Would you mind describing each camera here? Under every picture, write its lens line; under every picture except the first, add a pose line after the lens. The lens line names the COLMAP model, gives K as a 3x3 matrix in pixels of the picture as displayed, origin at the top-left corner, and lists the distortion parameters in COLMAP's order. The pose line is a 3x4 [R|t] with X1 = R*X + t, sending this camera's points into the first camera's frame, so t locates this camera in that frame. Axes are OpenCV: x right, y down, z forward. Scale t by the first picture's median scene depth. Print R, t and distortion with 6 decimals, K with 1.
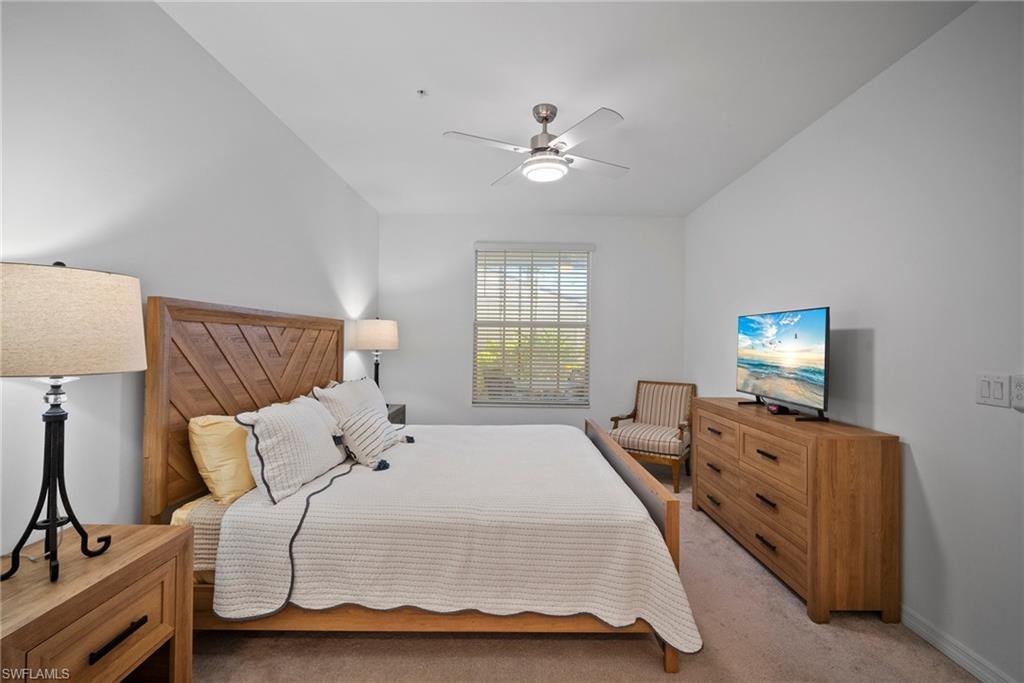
lens RADIAL K [[447.1, 0, 508.9], [0, 447.1, 340.9], [0, 0, 1]] dist [-0.000556, 0.000774]
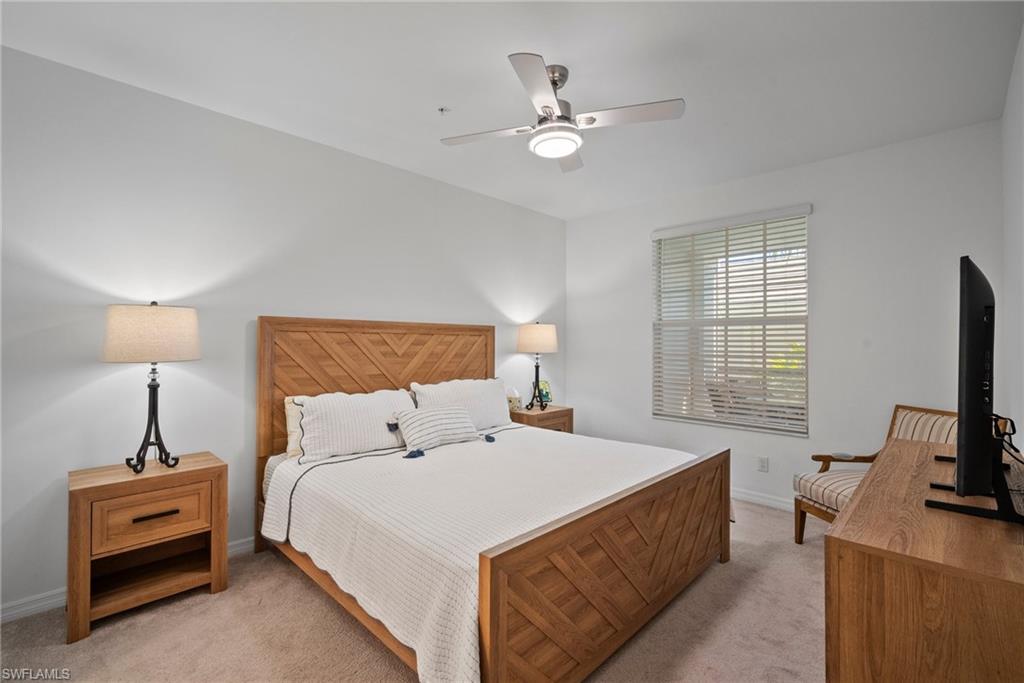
lens RADIAL K [[447.1, 0, 512.3], [0, 447.1, 342.3], [0, 0, 1]] dist [-0.000556, 0.000774]
pose [[0.720251, -0.012986, -0.693592, 0.670413], [0.006433, 0.999907, -0.012041, 0.011824], [0.693684, 0.004211, 0.720267, 0.357292]]
